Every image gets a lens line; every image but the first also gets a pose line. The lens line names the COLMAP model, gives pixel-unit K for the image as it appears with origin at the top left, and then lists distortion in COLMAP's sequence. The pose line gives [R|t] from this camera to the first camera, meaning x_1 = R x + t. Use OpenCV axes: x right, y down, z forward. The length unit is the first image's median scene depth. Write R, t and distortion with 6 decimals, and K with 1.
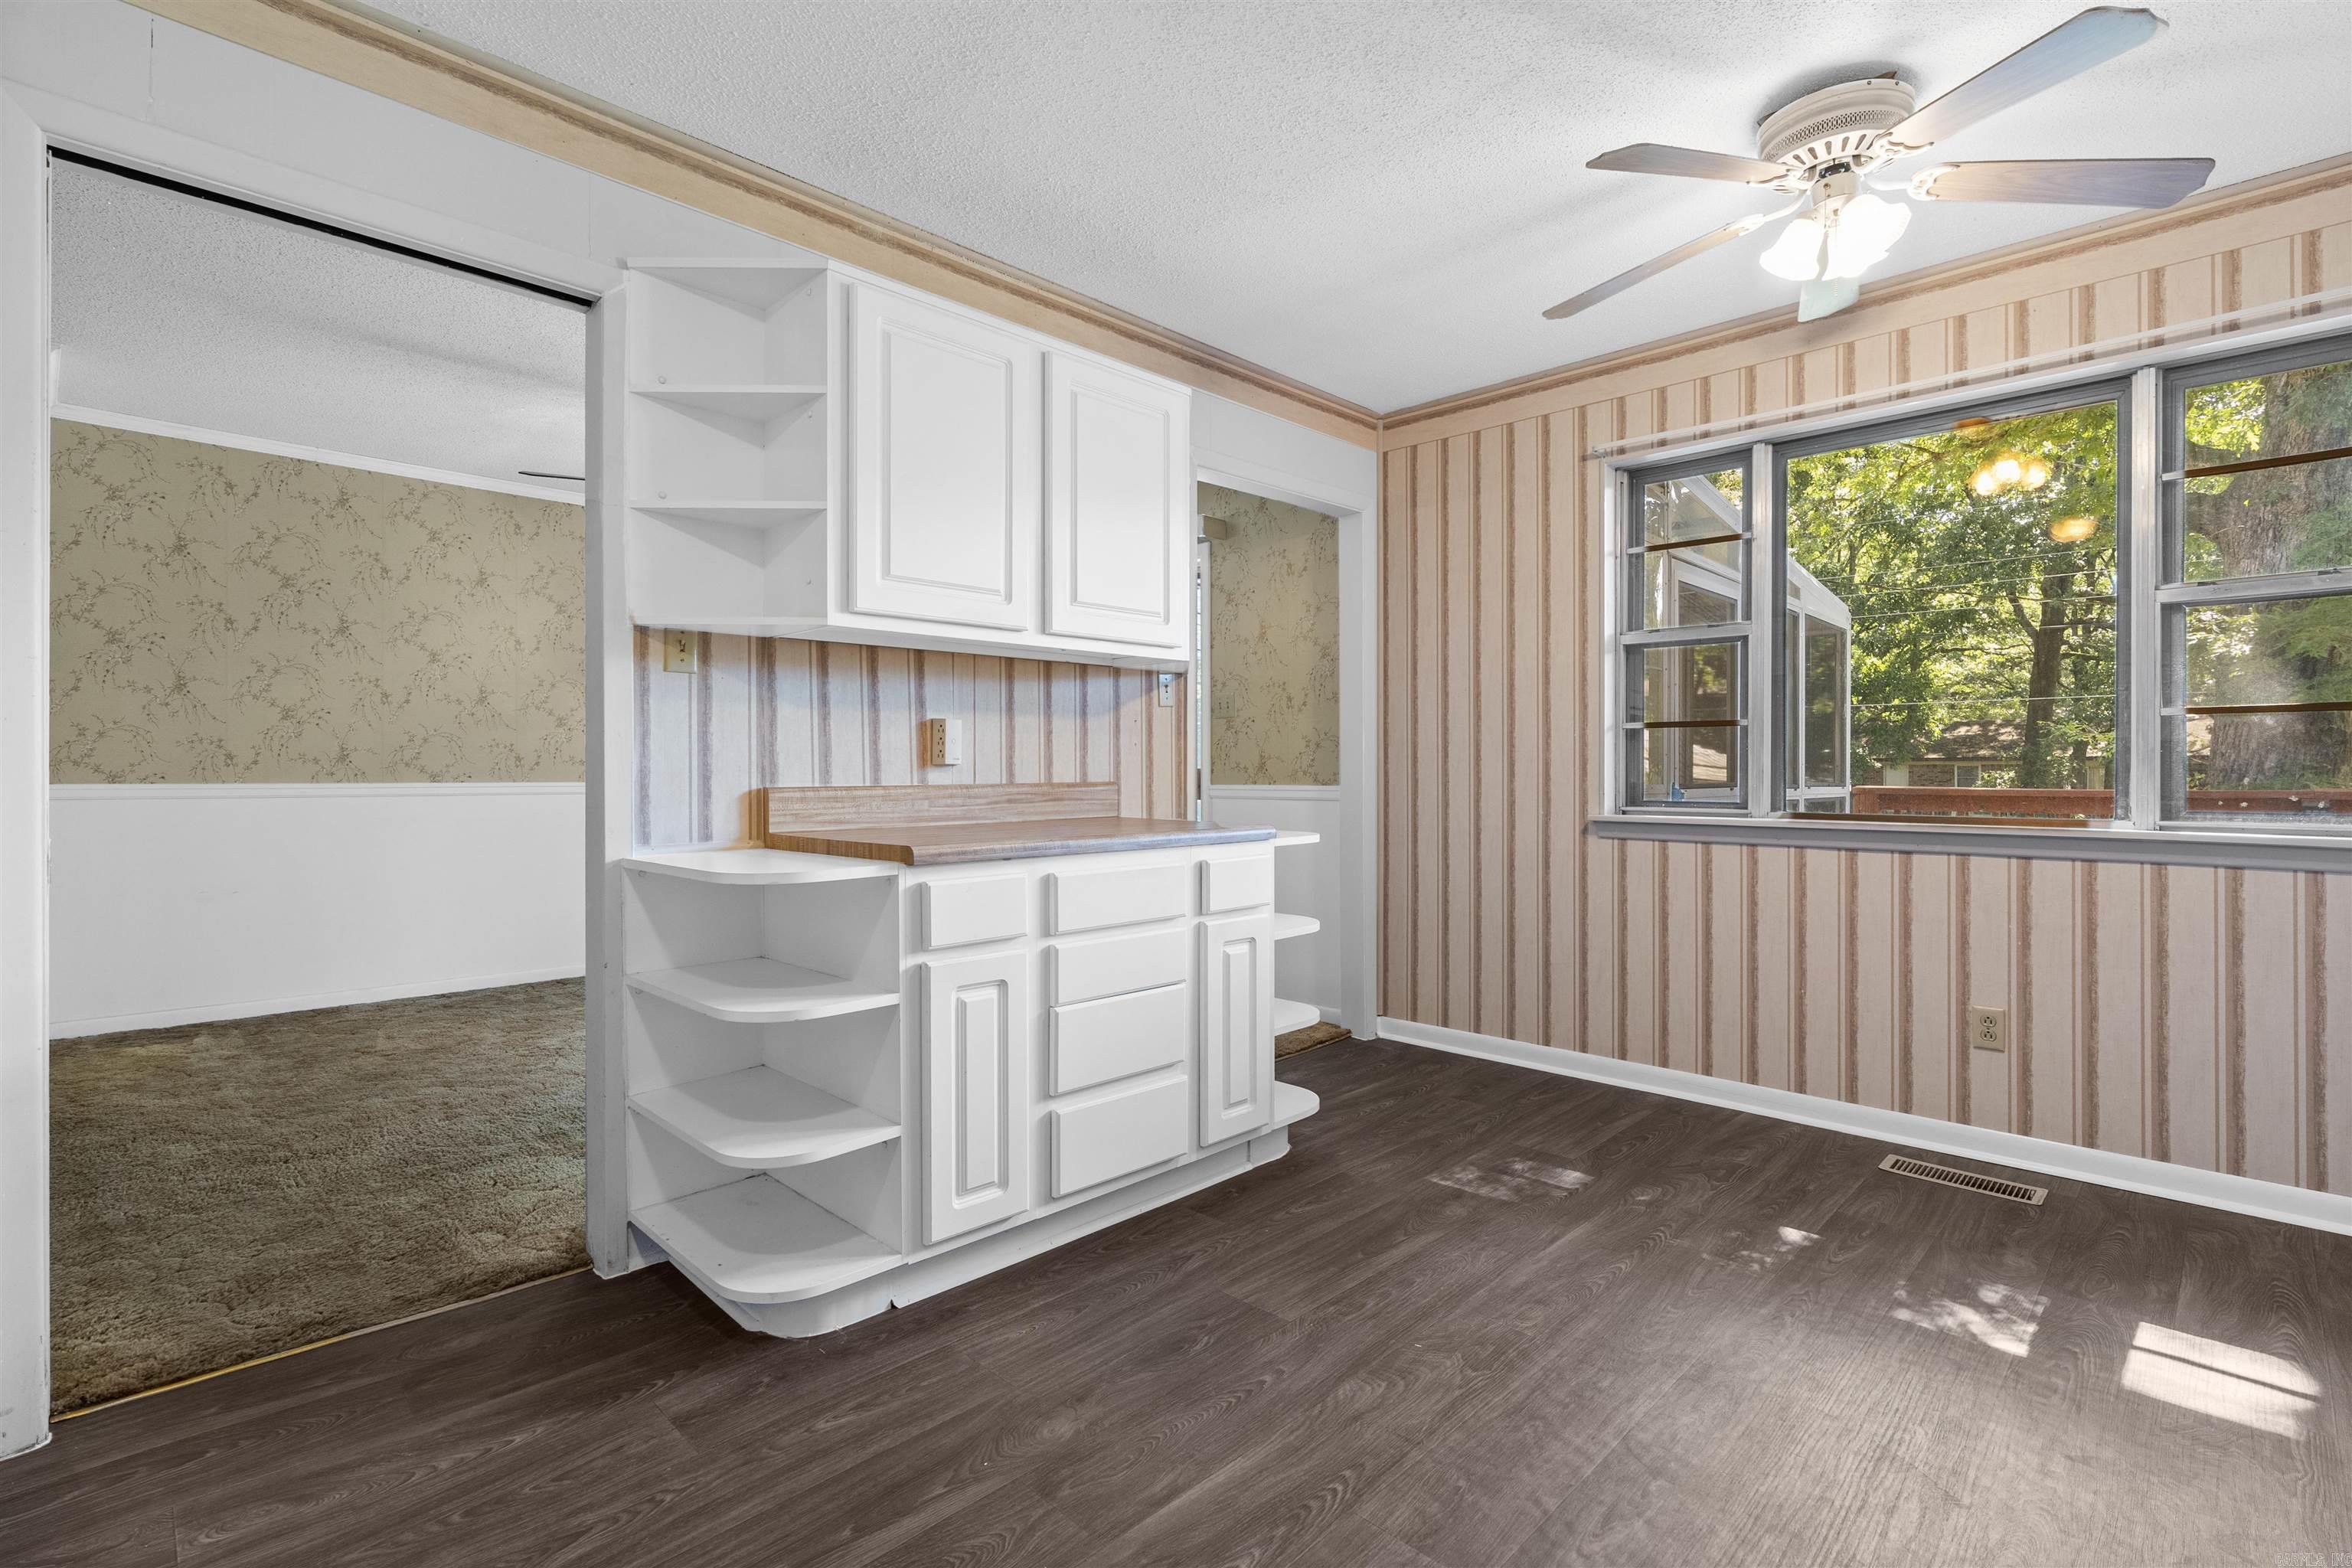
lens RADIAL K [[1081.2, 0, 1186.2], [0, 1081.2, 769.3], [0, 0, 1]] dist [-0.003237, -0.000204]
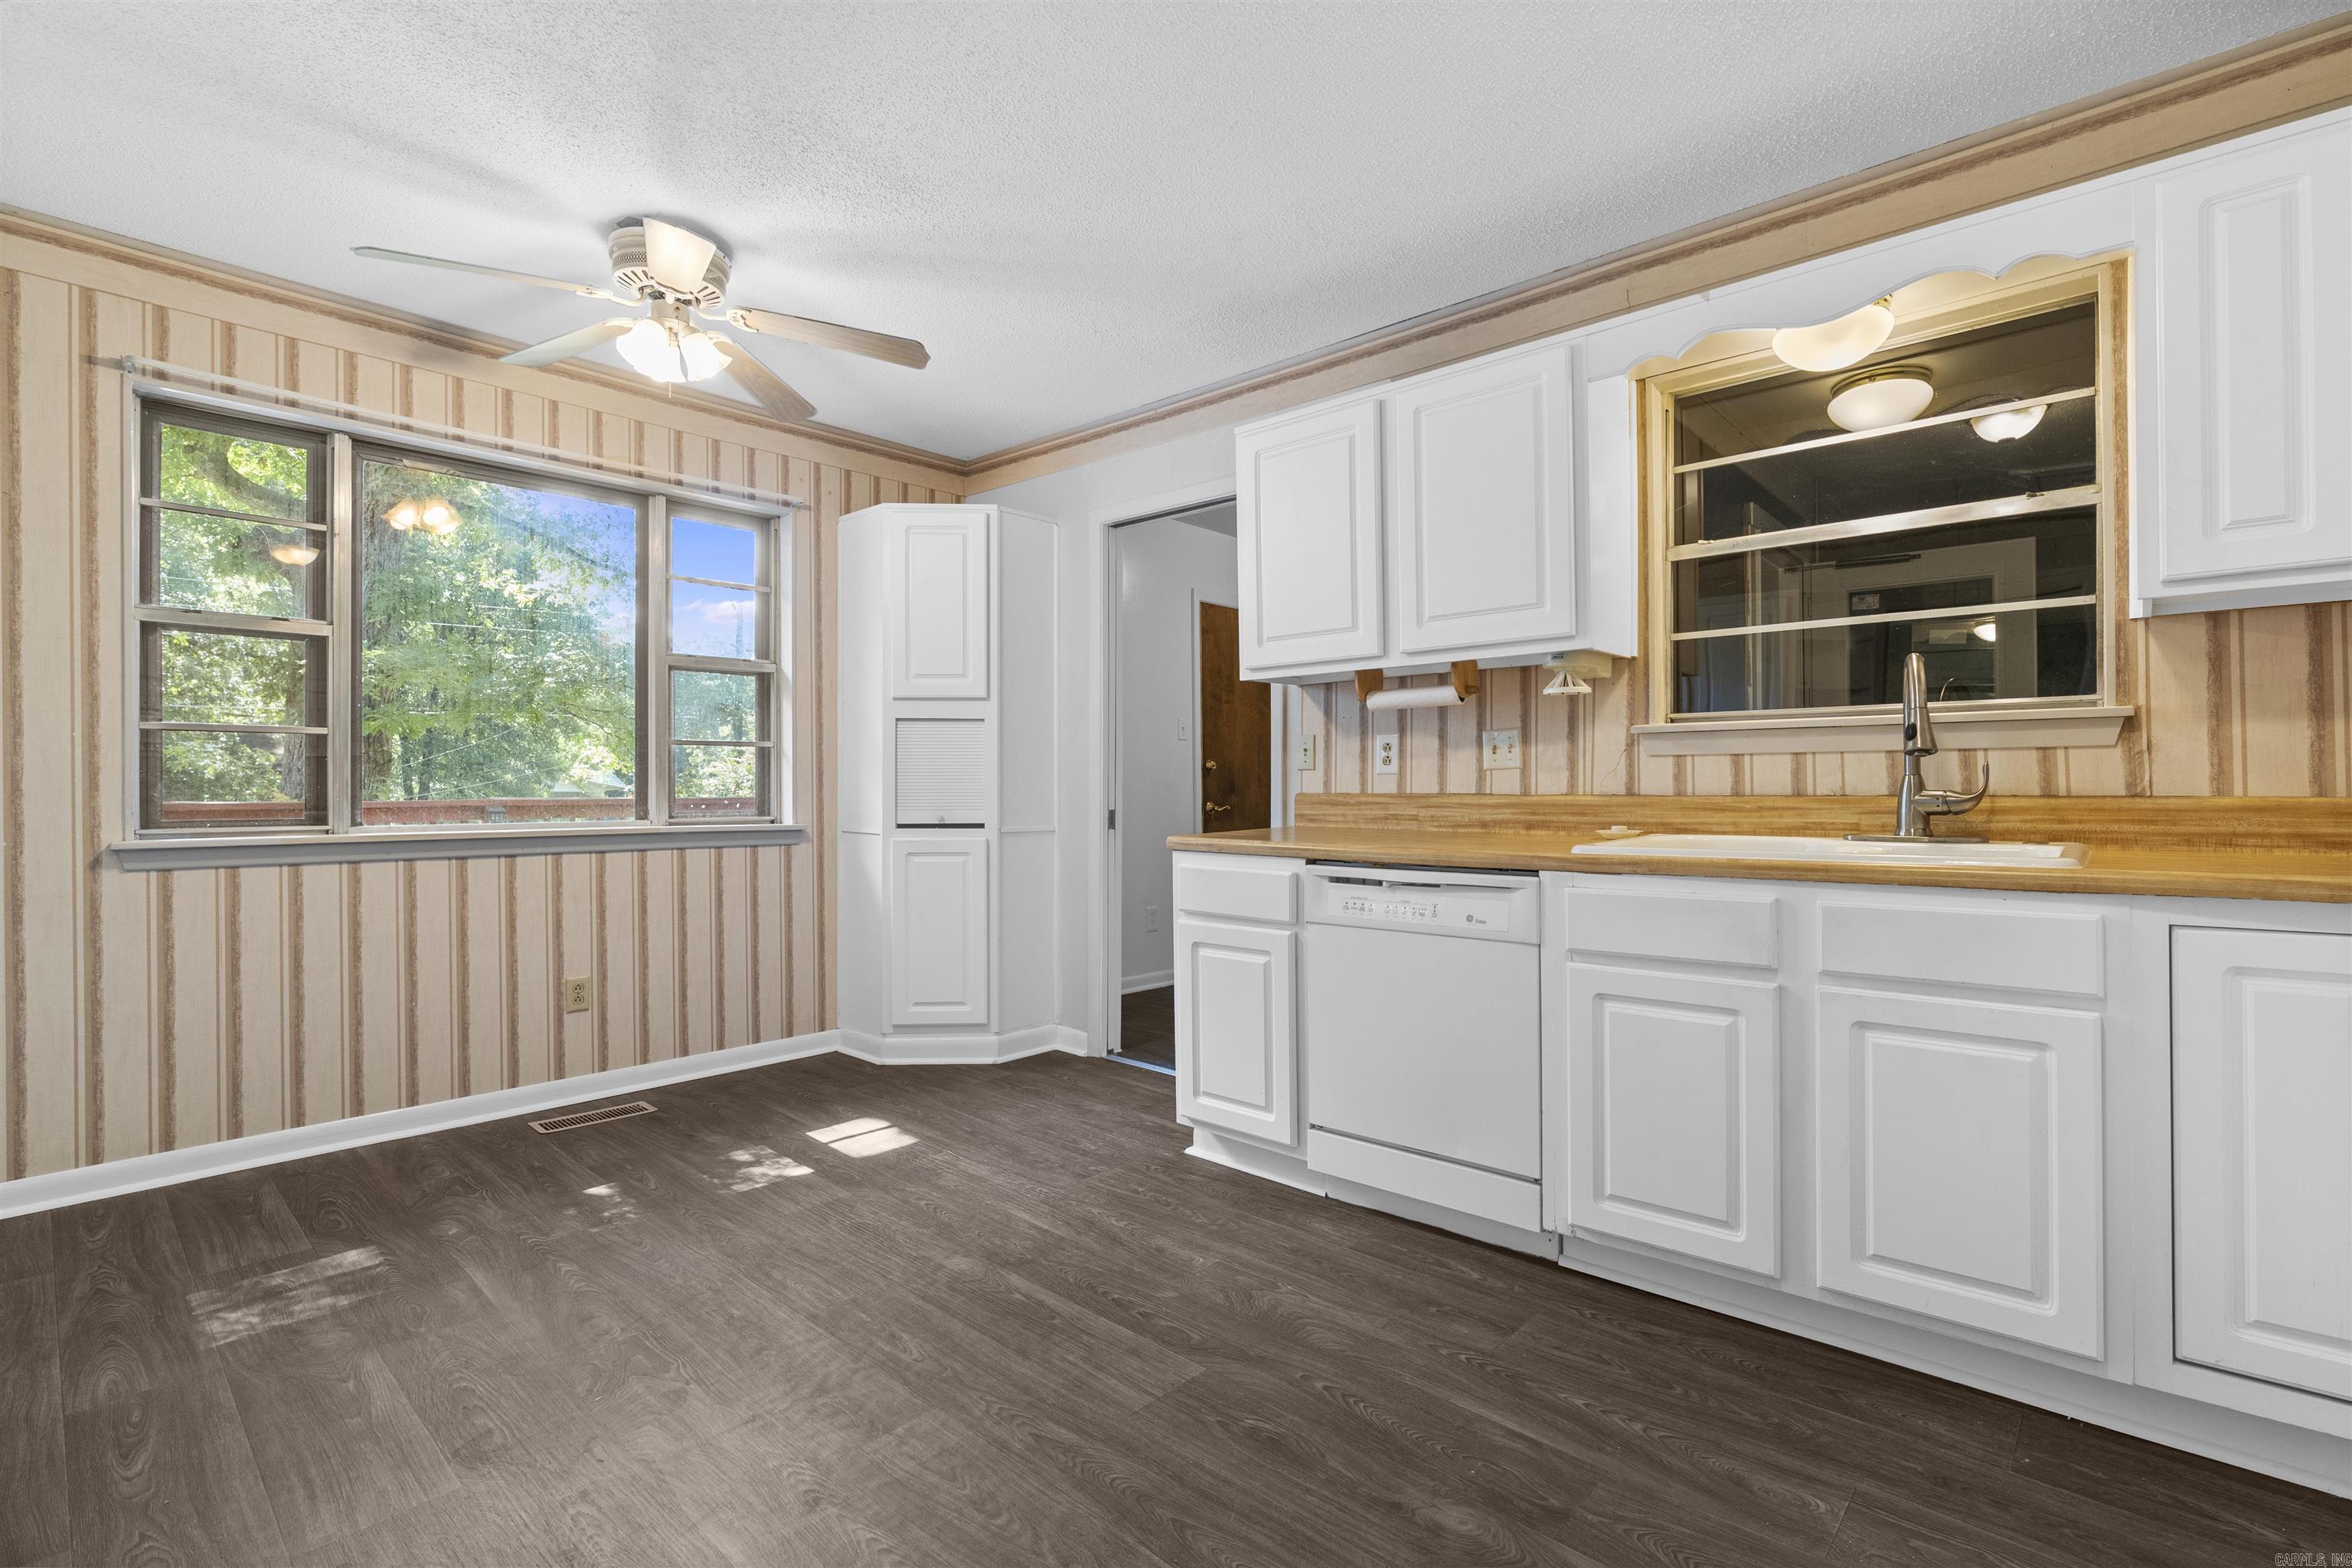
lens RADIAL K [[1070.9, 0, 1179.7], [0, 1070.9, 777.8], [0, 0, 1]] dist [-0.005385, 0.000704]
pose [[-0.039230, 0.006873, 0.999207, -0.527994], [-0.001208, 0.999975, -0.006926, 0.002508], [-0.999229, -0.001479, -0.039221, 0.388049]]
